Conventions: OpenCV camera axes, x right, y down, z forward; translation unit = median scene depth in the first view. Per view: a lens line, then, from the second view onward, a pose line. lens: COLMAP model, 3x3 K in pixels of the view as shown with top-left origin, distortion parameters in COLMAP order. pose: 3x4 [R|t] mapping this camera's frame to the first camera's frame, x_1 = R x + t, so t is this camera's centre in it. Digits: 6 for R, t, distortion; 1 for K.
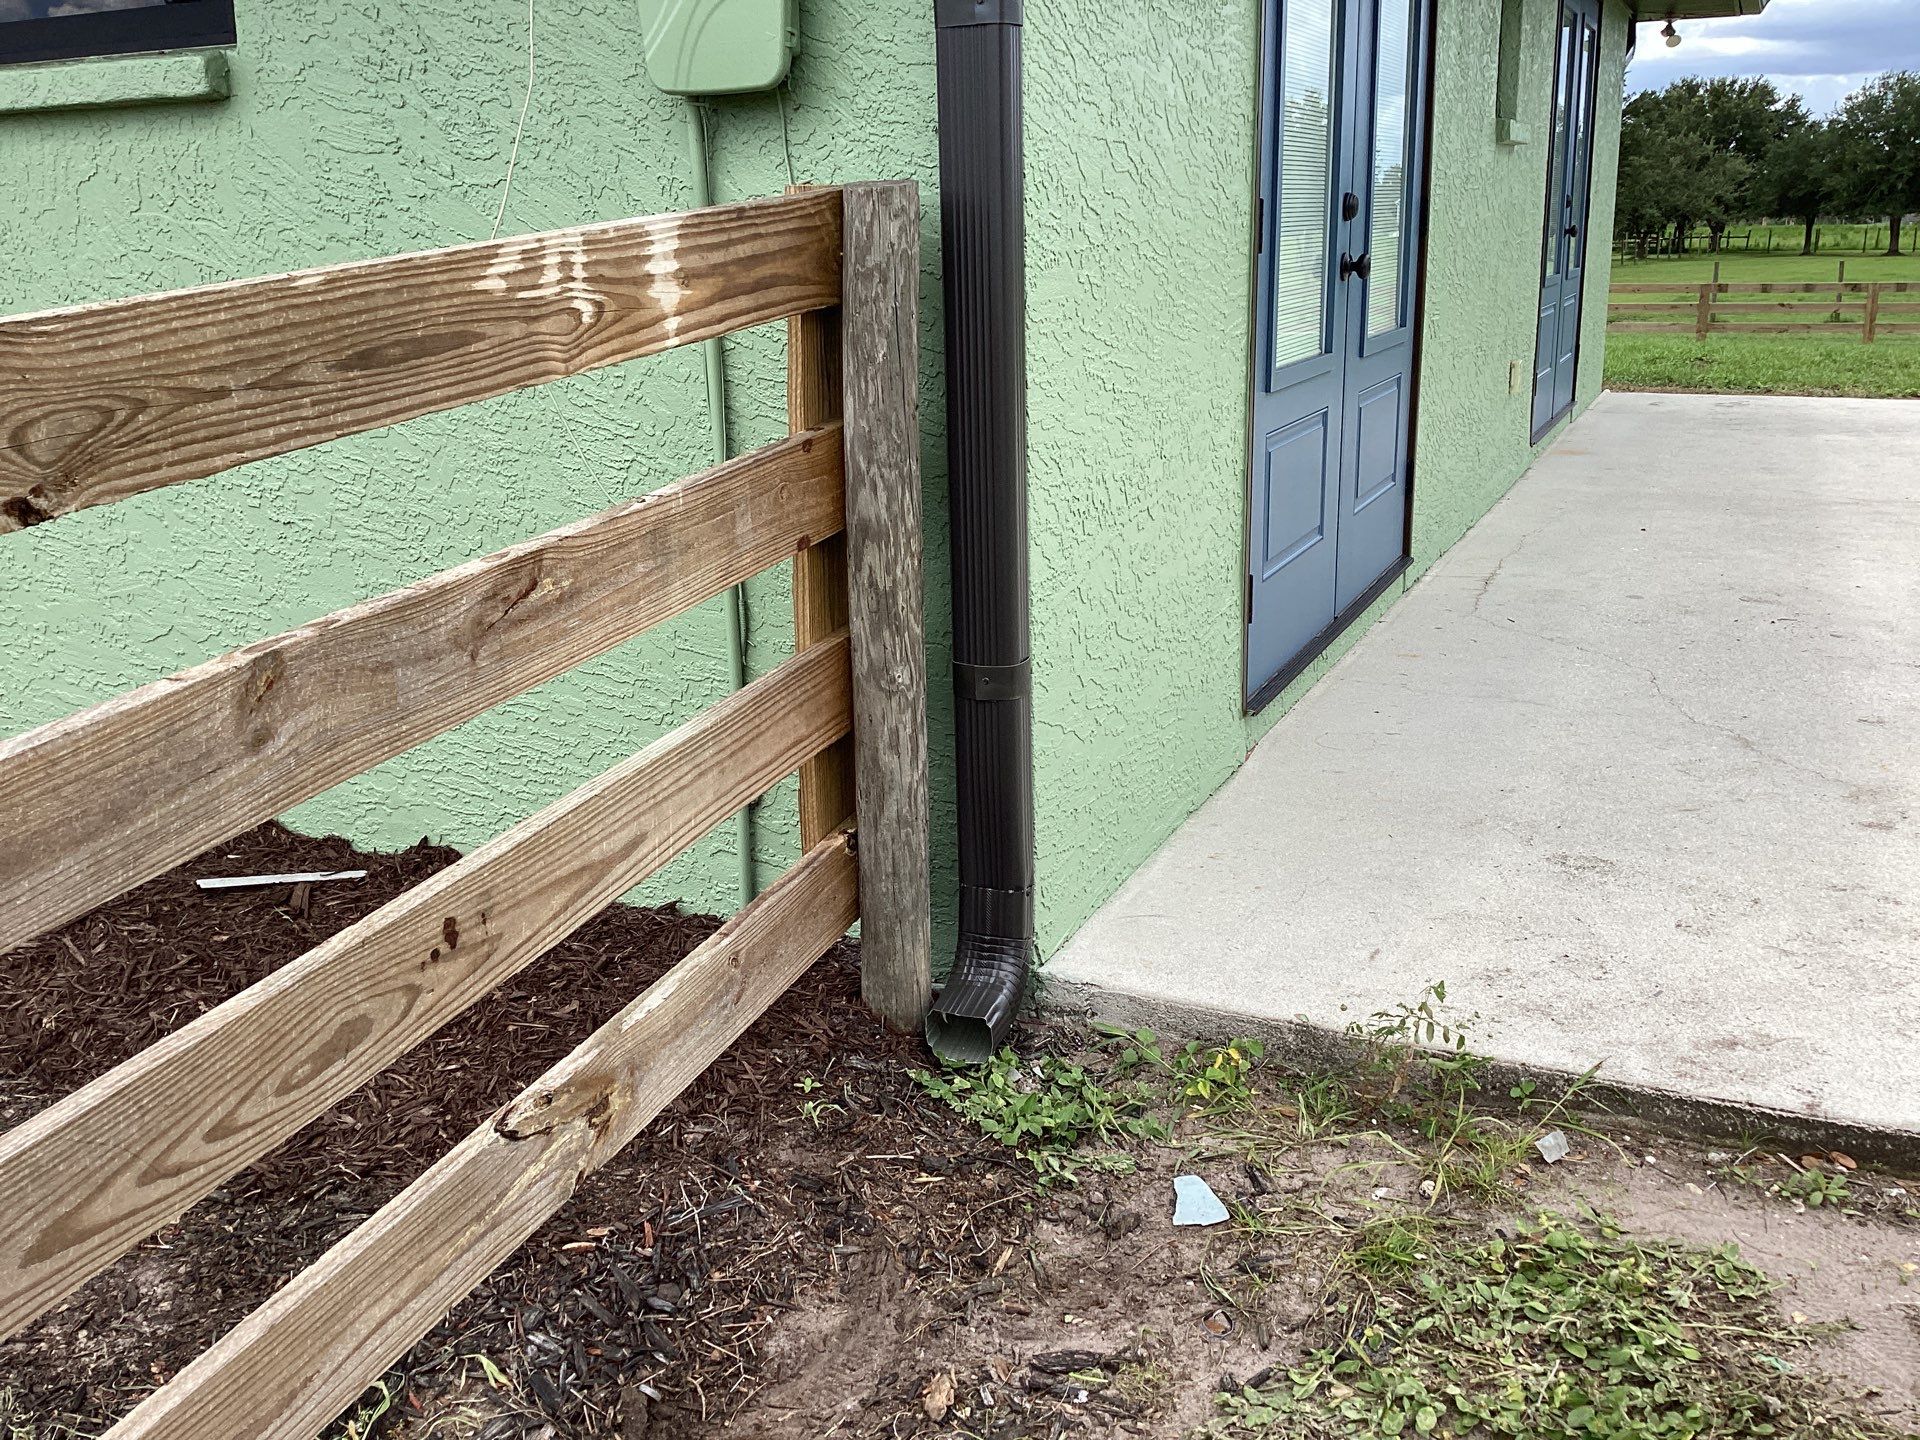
lens RADIAL K [[1749.6, 0, 960.0], [0, 1749.6, 720.0], [0, 0, 1]] dist [0.082386, -0.138004]
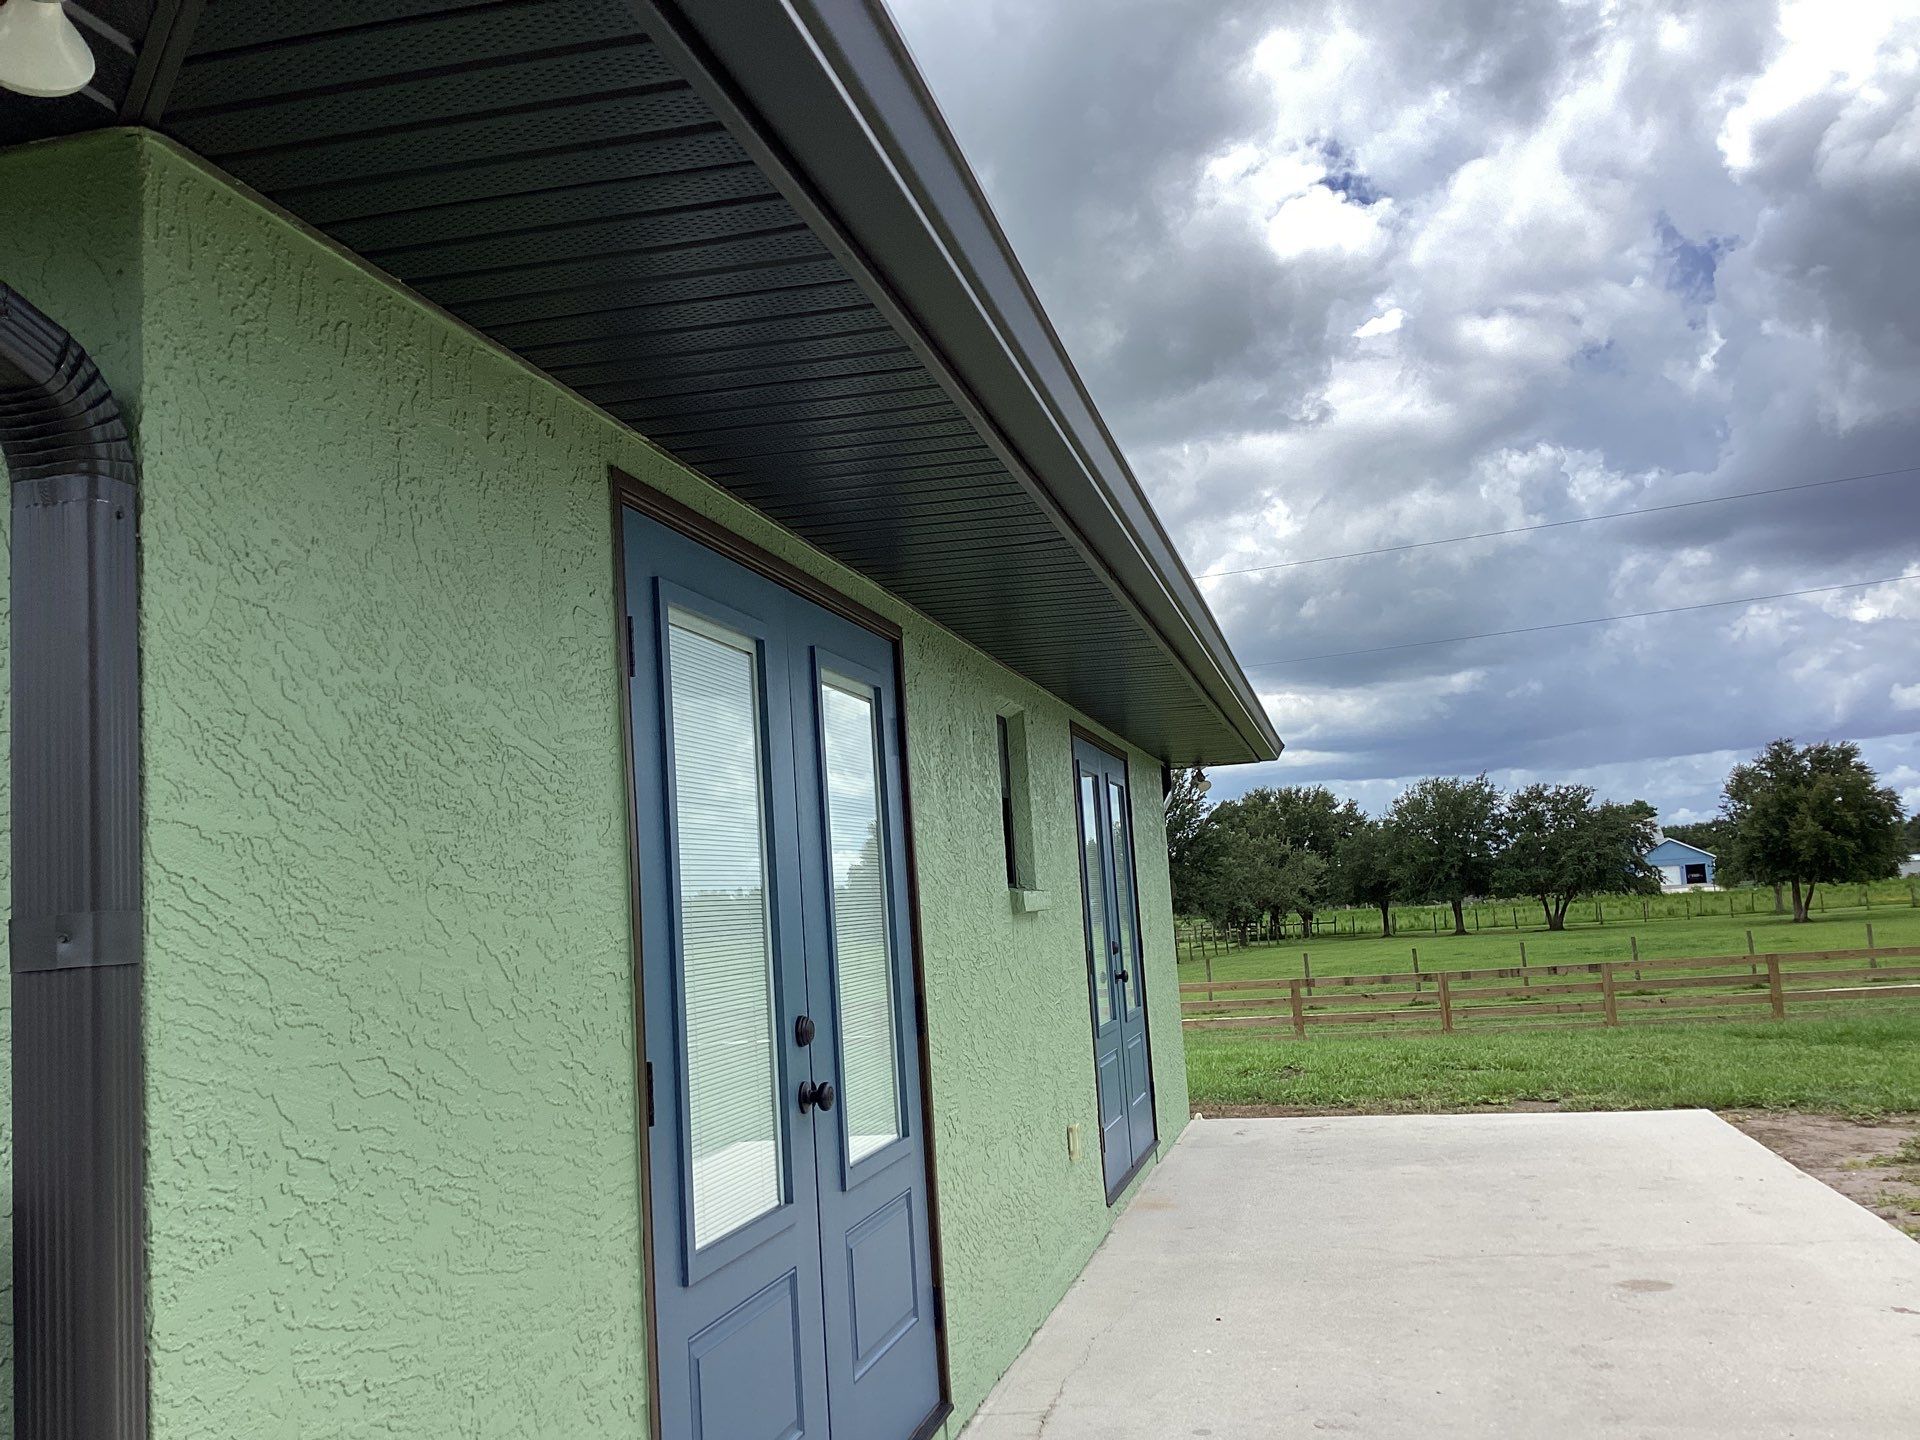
lens RADIAL K [[1757.4, 0, 960.3], [0, 1757.4, 730.0], [0, 0, 1]] dist [0.142297, -0.299839]
pose [[0.979331, -0.022531, 0.201006, 0.209998], [0.097163, 0.924010, -0.369818, -0.161778], [-0.177399, 0.381705, 0.907100, 0.207538]]
